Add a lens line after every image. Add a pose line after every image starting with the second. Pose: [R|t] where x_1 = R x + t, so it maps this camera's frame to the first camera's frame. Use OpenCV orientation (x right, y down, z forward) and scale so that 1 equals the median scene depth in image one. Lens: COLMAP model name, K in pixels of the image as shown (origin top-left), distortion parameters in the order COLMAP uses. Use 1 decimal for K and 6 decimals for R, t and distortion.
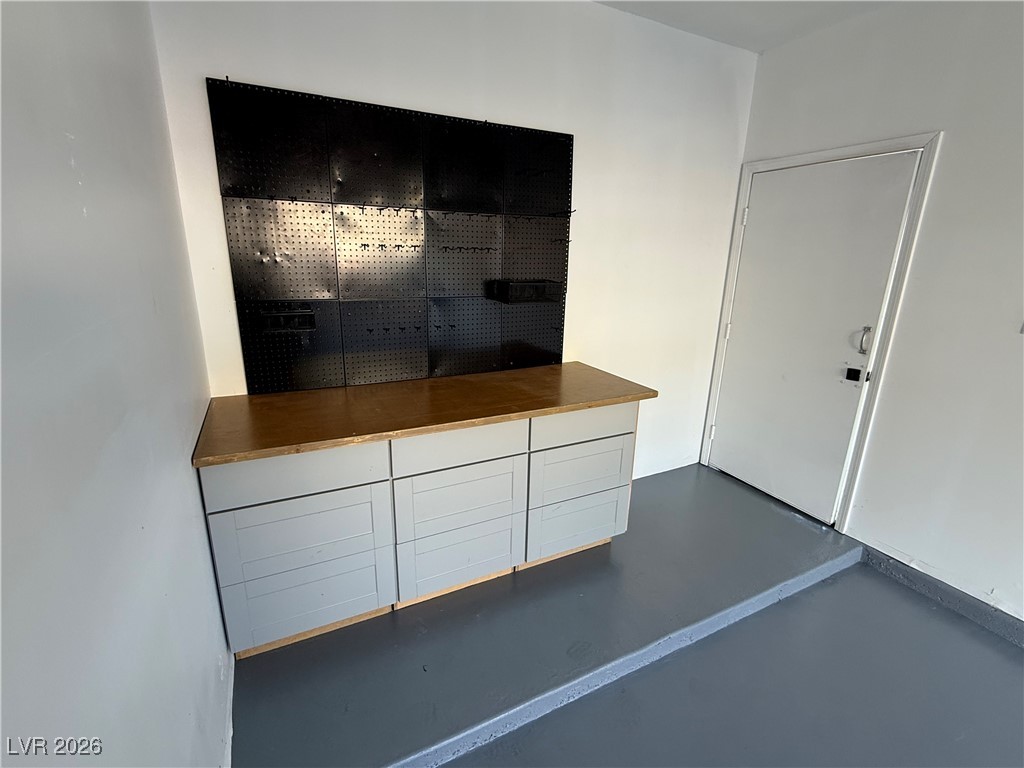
lens RADIAL K [[476.8, 0, 512.0], [0, 476.8, 384.0], [0, 0, 1]] dist [0.001170, 0.000022]
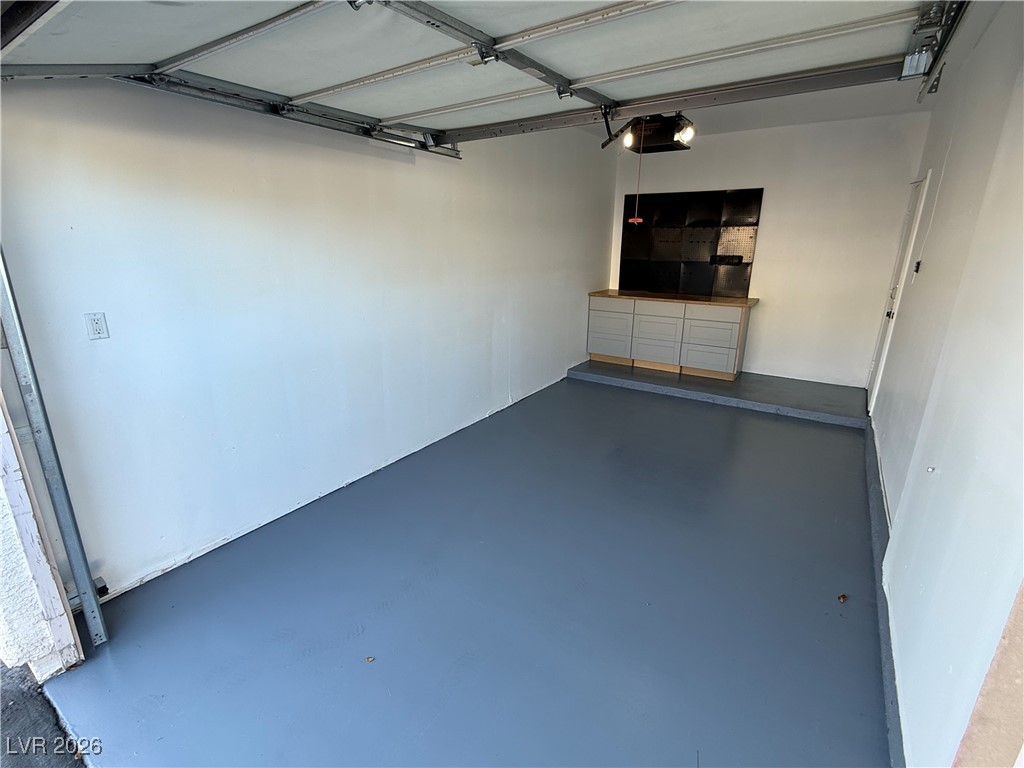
lens RADIAL K [[476.8, 0, 512.0], [0, 476.8, 384.0], [0, 0, 1]] dist [0.001170, 0.000022]
pose [[0.491637, 0.231259, -0.839531, 1.883324], [-0.230162, 0.964315, 0.130847, 0.371330], [0.839833, 0.128899, 0.527320, -1.166943]]
